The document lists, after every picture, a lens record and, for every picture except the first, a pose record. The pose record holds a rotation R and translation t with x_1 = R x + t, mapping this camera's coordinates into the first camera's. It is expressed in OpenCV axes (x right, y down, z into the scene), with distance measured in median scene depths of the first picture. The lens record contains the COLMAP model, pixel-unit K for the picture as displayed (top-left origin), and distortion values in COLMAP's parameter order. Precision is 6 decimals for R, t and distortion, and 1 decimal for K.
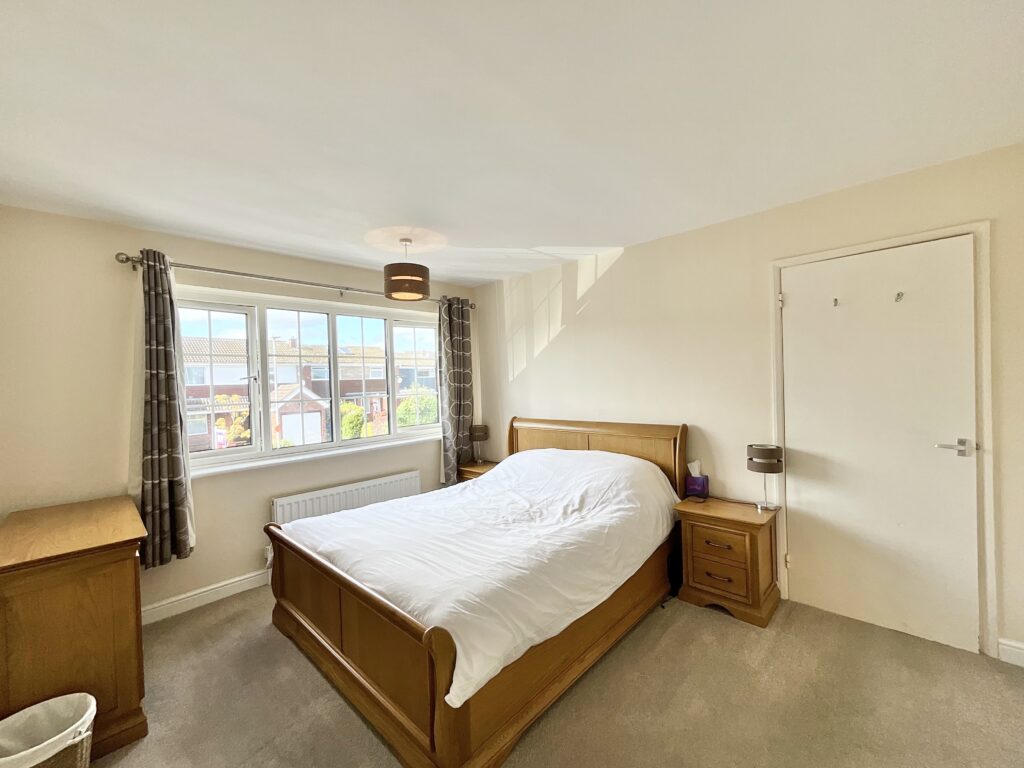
lens RADIAL K [[413.8, 0, 512.0], [0, 413.8, 384.0], [0, 0, 1]] dist [-0.007214, 0.000363]
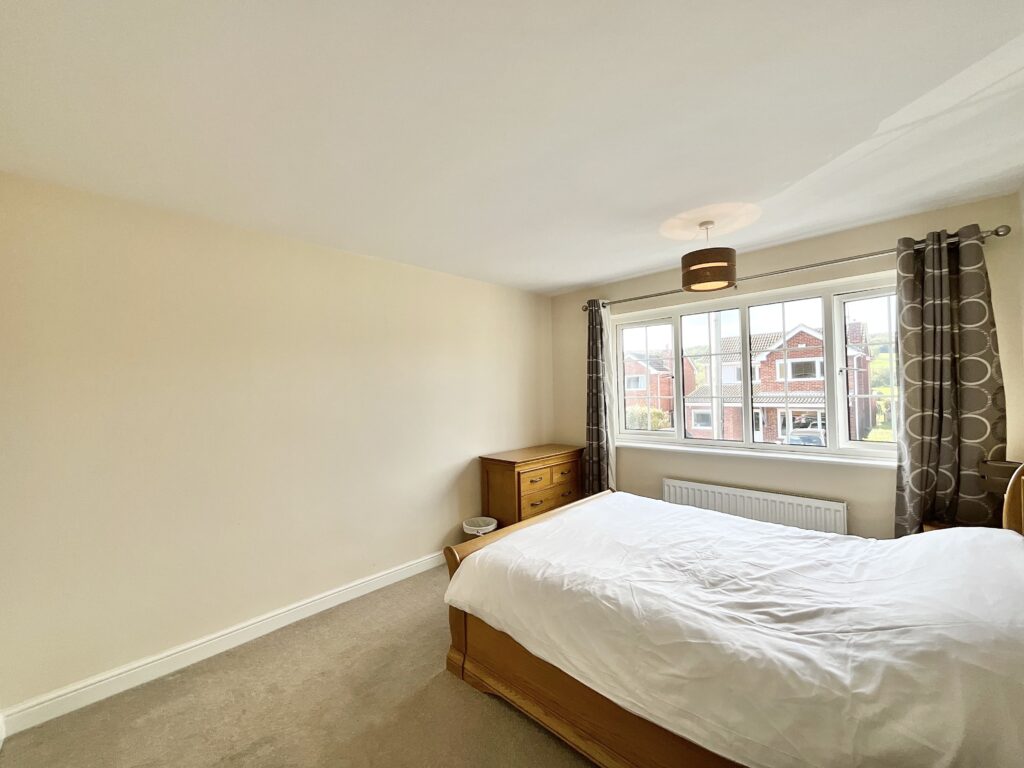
lens RADIAL K [[413.8, 0, 512.0], [0, 413.8, 384.0], [0, 0, 1]] dist [-0.007214, 0.000363]
pose [[-0.003173, 0.019810, -0.999799, 0.710110], [0.015286, 0.999688, 0.019760, -0.029396], [0.999878, -0.015220, -0.003475, 0.644720]]
